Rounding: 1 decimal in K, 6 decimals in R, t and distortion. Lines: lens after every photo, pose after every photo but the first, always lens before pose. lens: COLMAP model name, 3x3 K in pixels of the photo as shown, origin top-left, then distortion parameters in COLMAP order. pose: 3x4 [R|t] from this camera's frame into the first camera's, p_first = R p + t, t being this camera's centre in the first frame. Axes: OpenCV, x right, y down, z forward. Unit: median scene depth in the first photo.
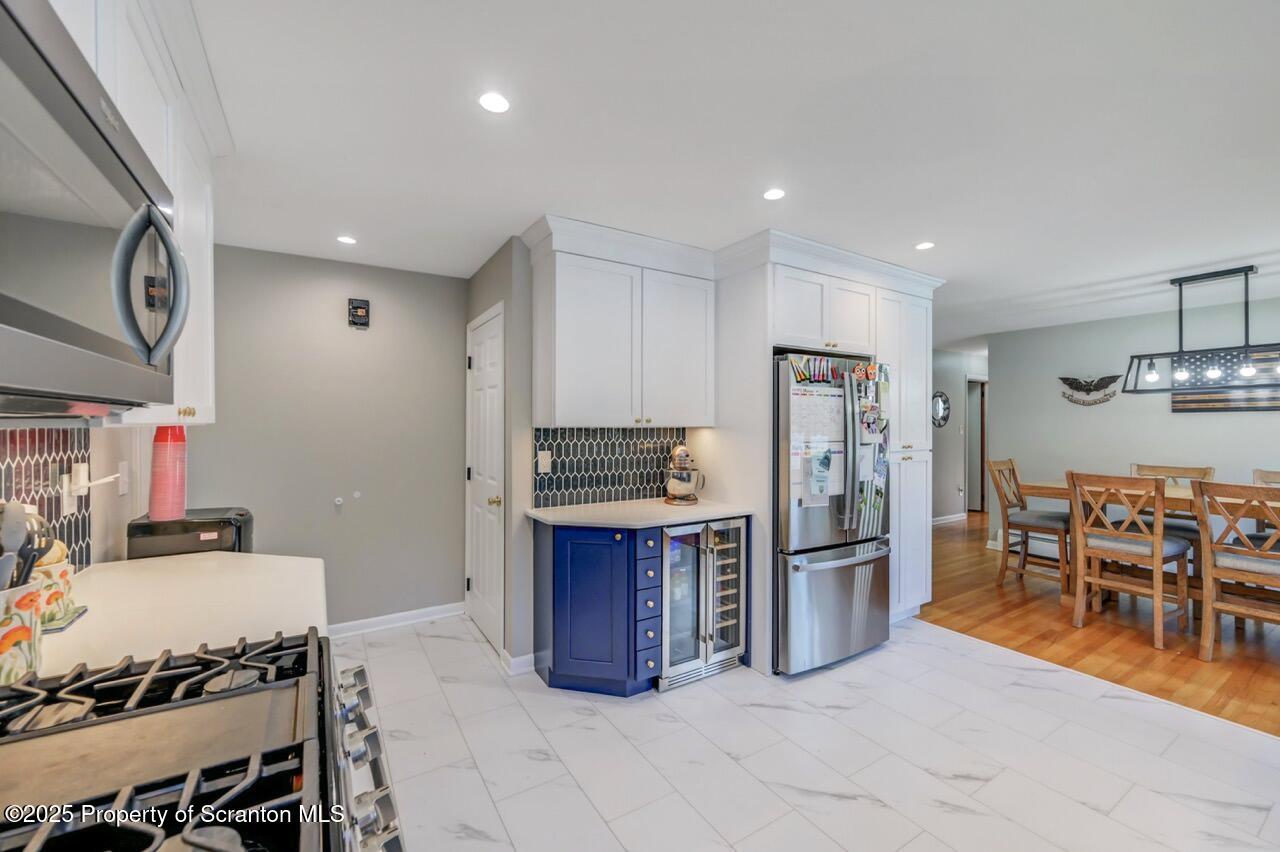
lens RADIAL K [[514.2, 0, 642.2], [0, 514.2, 422.0], [0, 0, 1]] dist [0.000197, 0.000277]
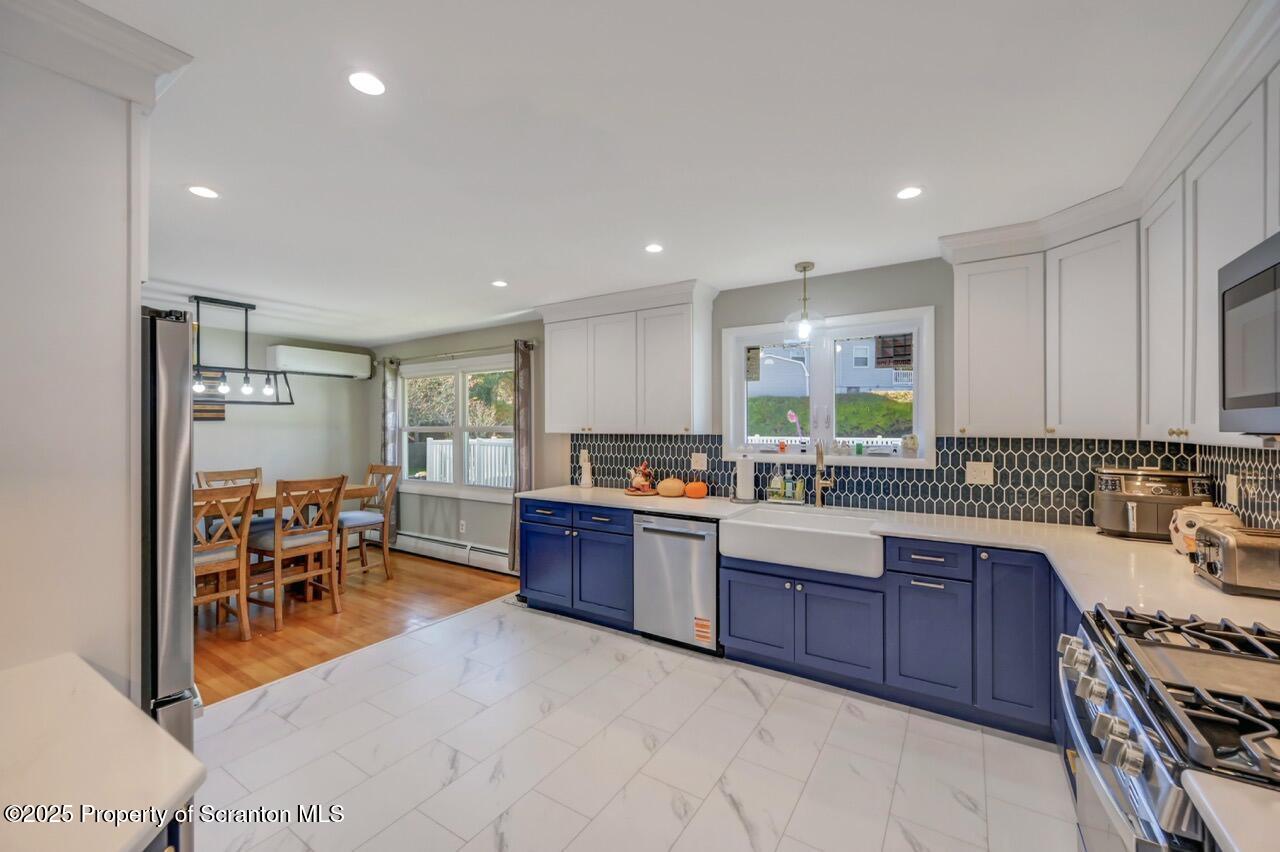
lens RADIAL K [[514.2, 0, 643.1], [0, 514.2, 421.8], [0, 0, 1]] dist [0.000197, 0.000277]
pose [[-0.422146, 0.006929, 0.906502, -0.350578], [0.002008, 0.999975, -0.006708, -0.013091], [-0.906526, -0.001012, -0.422149, 0.725431]]
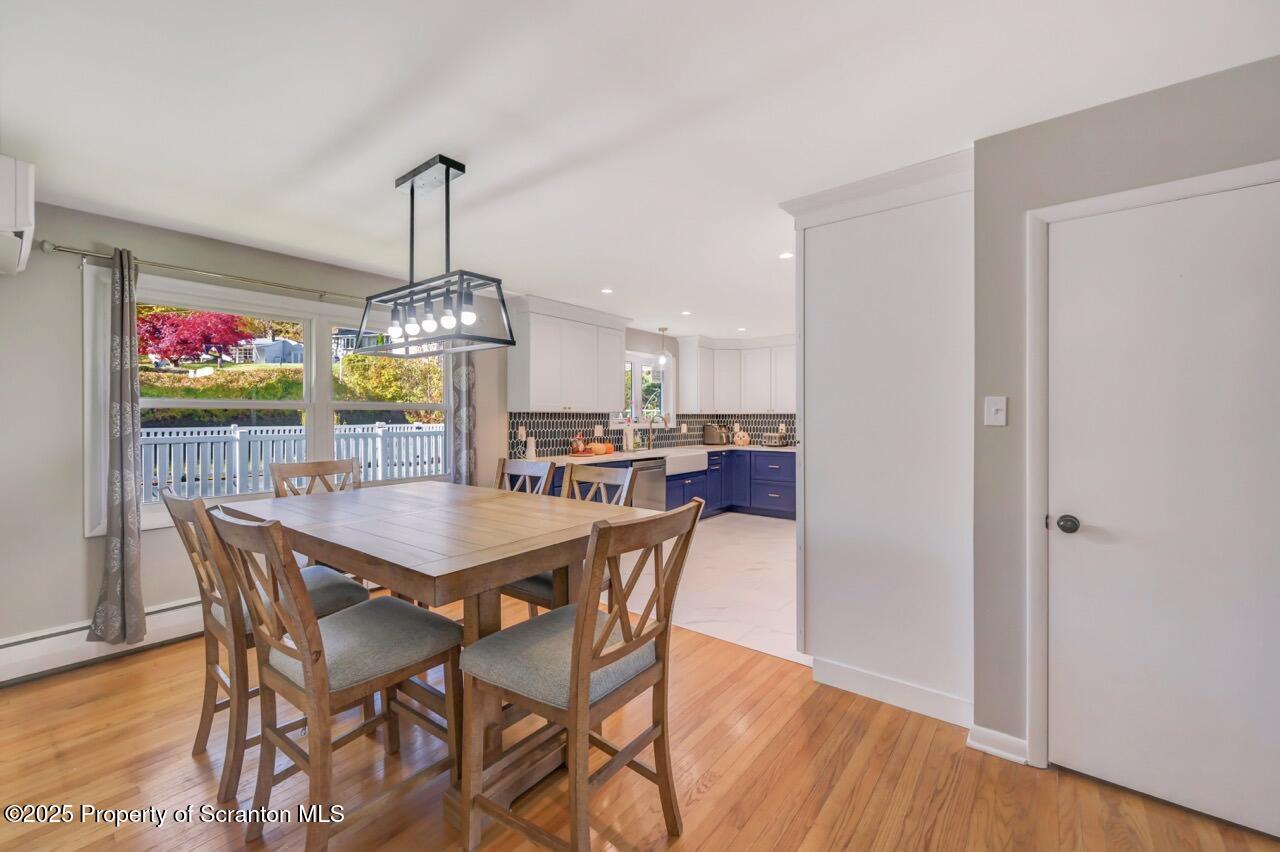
lens RADIAL K [[514.2, 0, 660.8], [0, 514.2, 416.6], [0, 0, 1]] dist [0.000197, 0.000277]
pose [[-0.933972, -0.001249, -0.357344, 1.192846], [-0.000740, 0.999999, -0.001559, 0.025927], [0.357346, -0.001192, -0.933971, 1.930944]]
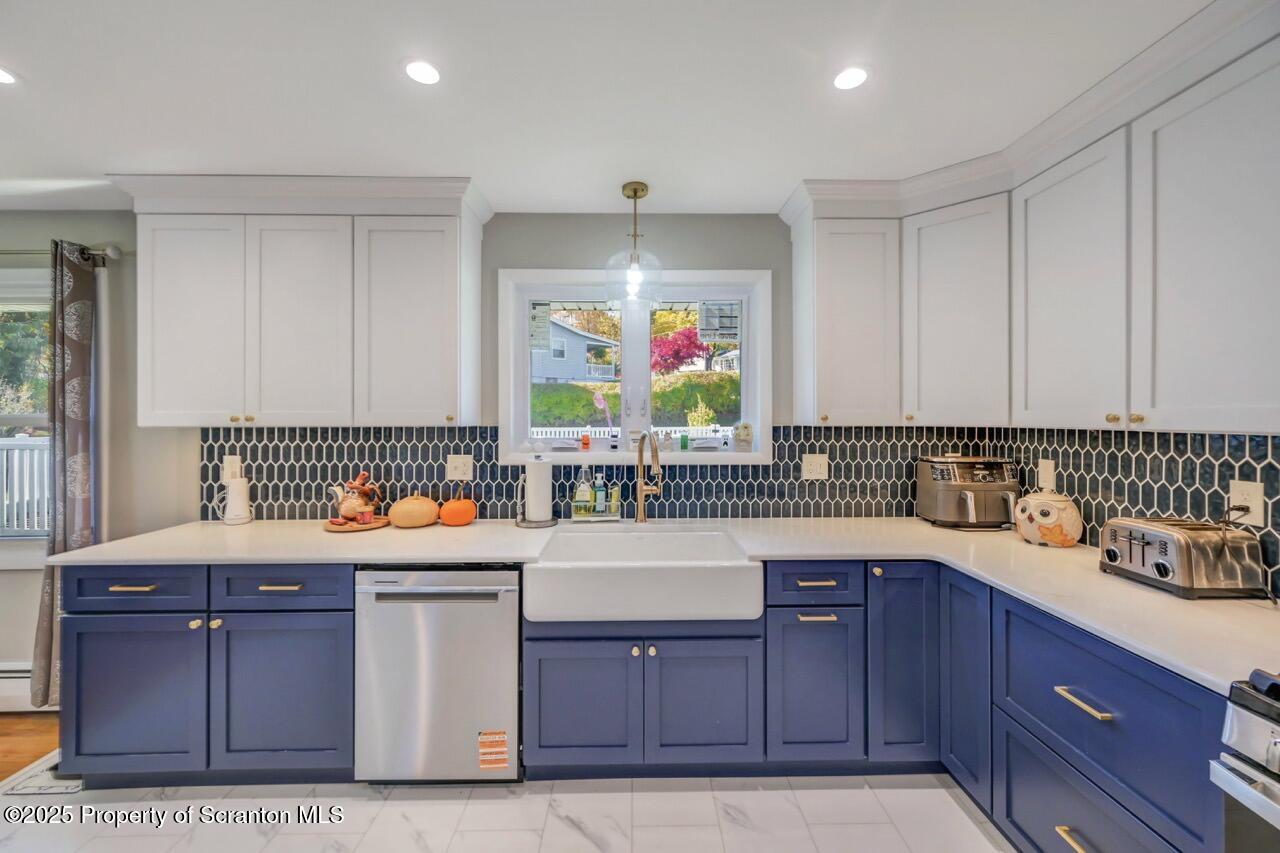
lens RADIAL K [[516.8, 0, 642.4], [0, 516.8, 412.7], [0, 0, 1]] dist [-0.000336, 0.001050]
pose [[-0.852731, 0.003524, 0.522338, 0.048669], [0.001121, 0.999987, -0.004917, -0.007428], [-0.522349, -0.003607, -0.852724, 0.623504]]
